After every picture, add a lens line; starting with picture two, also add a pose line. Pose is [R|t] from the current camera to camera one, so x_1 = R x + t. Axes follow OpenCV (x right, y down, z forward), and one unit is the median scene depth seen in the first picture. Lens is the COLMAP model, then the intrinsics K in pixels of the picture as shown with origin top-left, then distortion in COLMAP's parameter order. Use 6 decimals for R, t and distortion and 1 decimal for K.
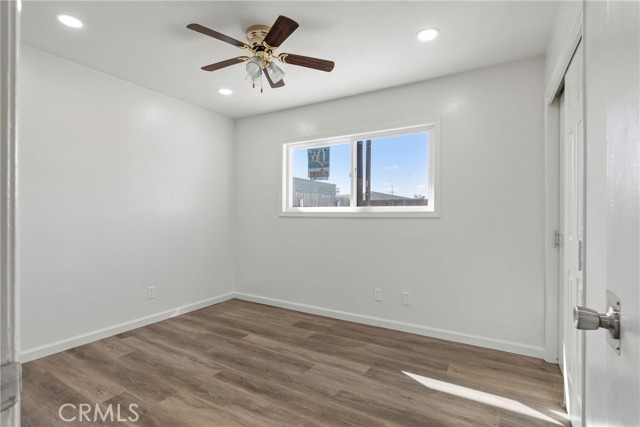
lens RADIAL K [[307.6, 0, 321.0], [0, 307.6, 212.0], [0, 0, 1]] dist [-0.006557, -0.000259]
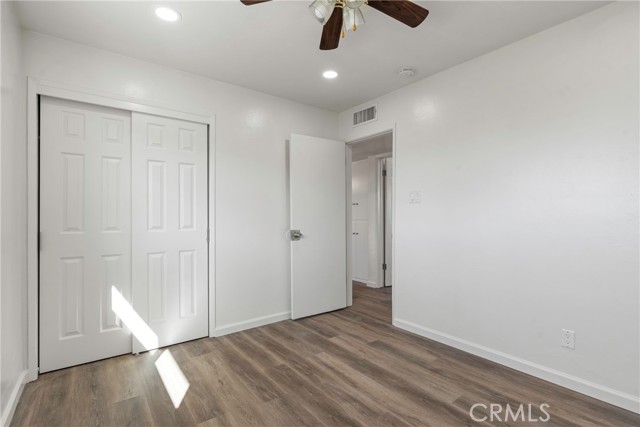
lens RADIAL K [[307.6, 0, 317.6], [0, 307.6, 217.7], [0, 0, 1]] dist [-0.006557, -0.000259]
pose [[-0.923896, -0.003320, 0.382629, -0.477770], [-0.001402, 0.999985, 0.005290, 0.008824], [-0.382641, 0.004351, -0.923887, 1.953517]]
